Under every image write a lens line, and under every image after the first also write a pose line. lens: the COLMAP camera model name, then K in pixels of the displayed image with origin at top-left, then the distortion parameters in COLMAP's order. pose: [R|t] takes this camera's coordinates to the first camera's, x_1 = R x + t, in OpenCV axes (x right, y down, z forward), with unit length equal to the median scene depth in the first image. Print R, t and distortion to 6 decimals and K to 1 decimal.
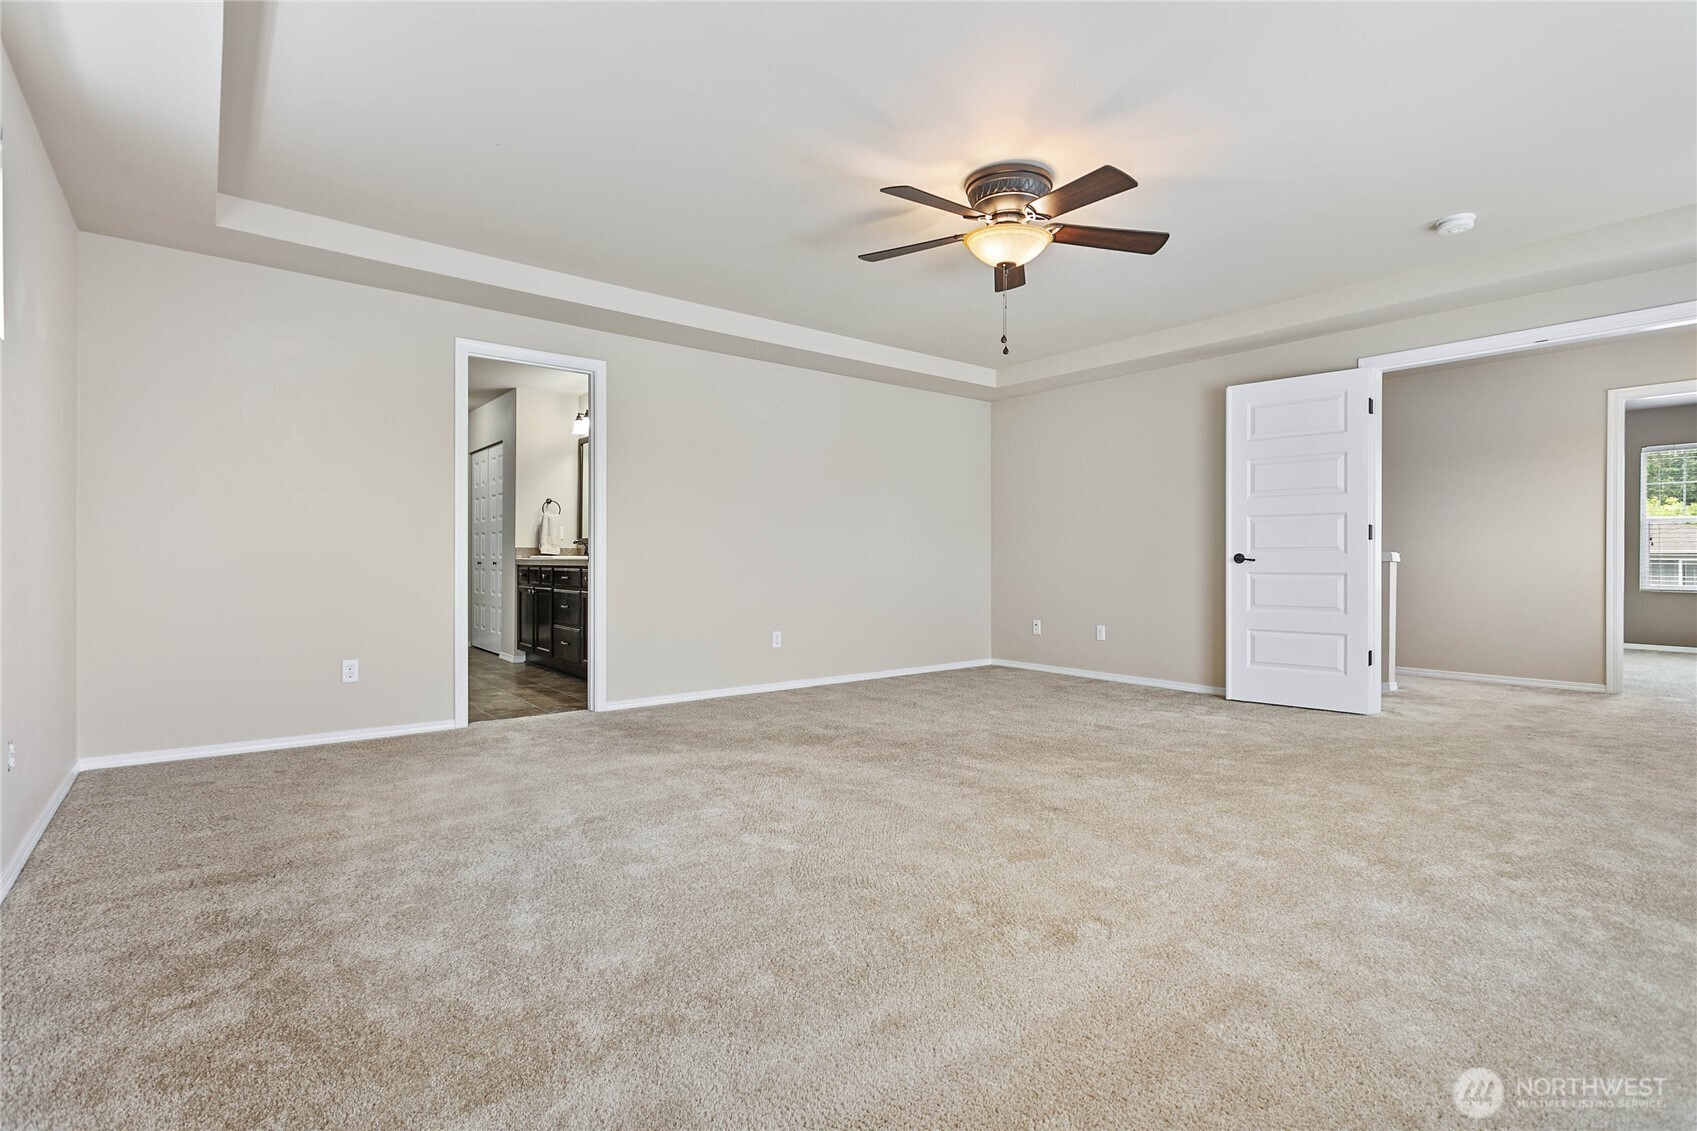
lens RADIAL K [[806.1, 0, 851.5], [0, 806.1, 563.3], [0, 0, 1]] dist [-0.008916, 0.002652]
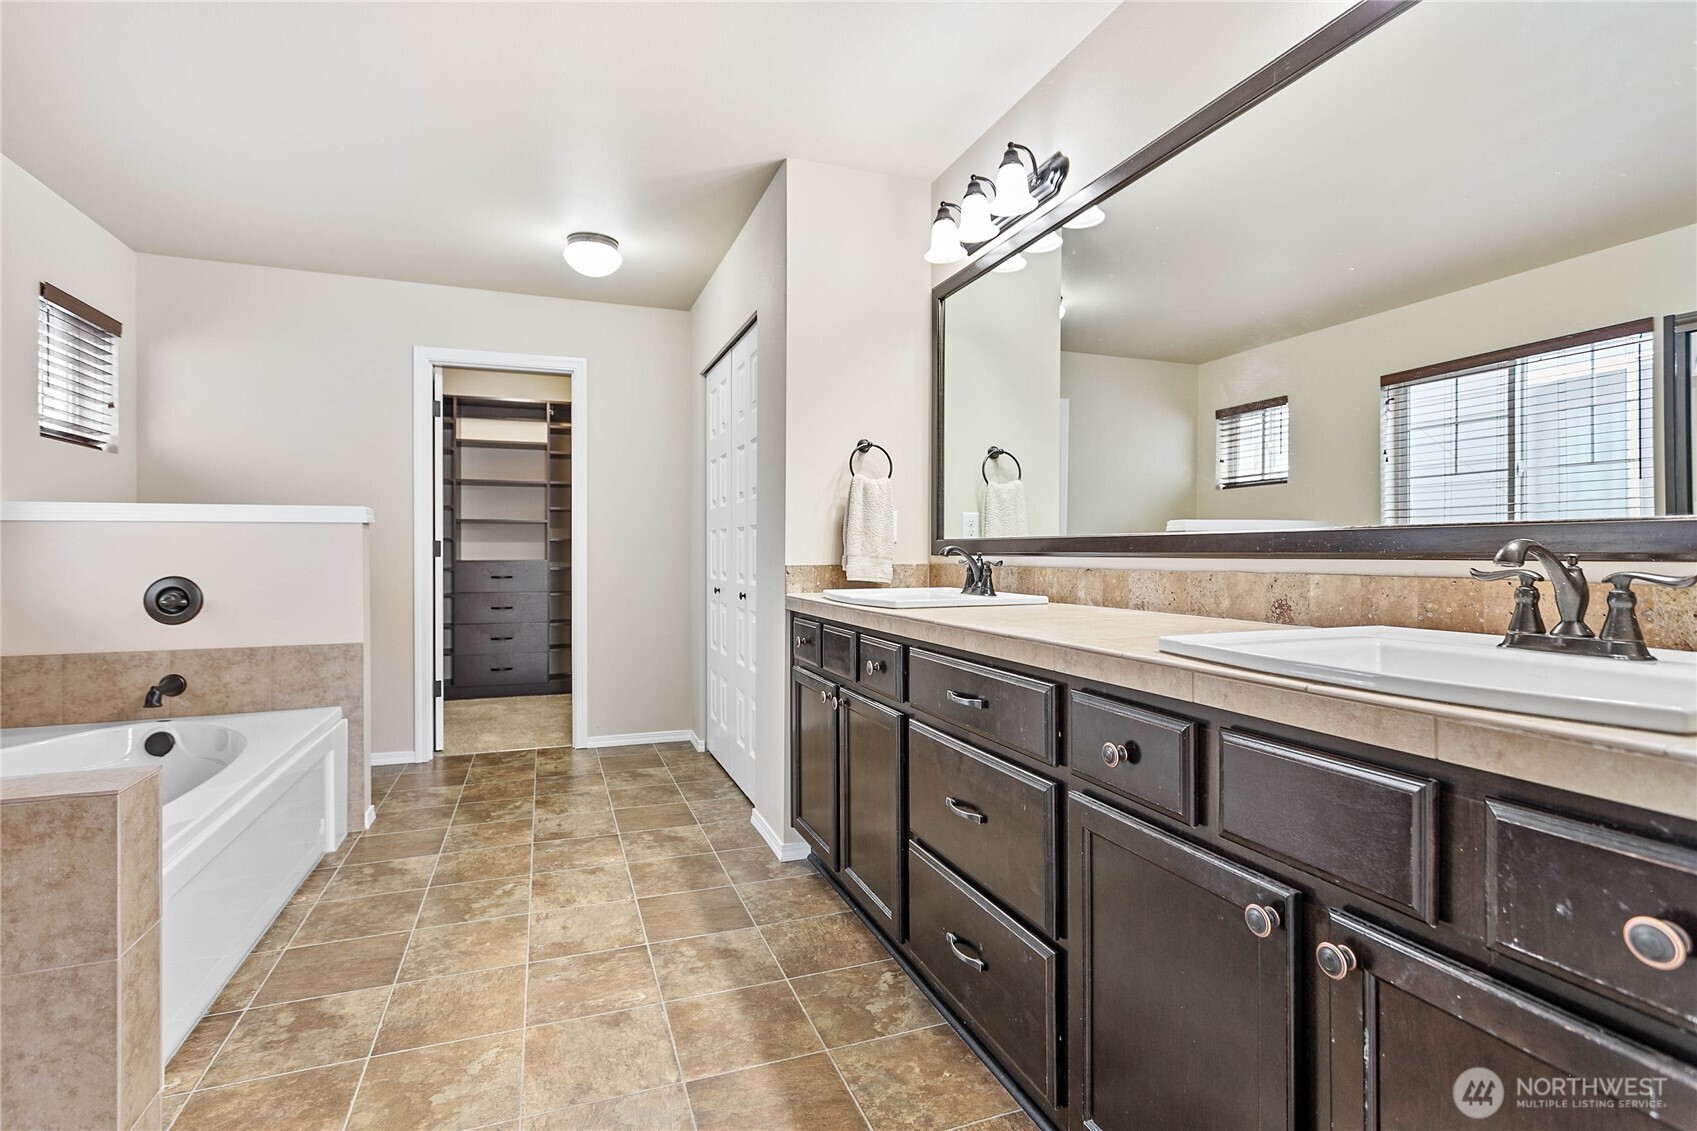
lens RADIAL K [[806.1, 0, 846.7], [0, 806.1, 556.9], [0, 0, 1]] dist [-0.008916, 0.002652]
pose [[0.950195, -0.001198, -0.311655, -0.262701], [0.002096, 0.999995, 0.002545, -0.024058], [0.311650, -0.003072, 0.950192, 0.626240]]
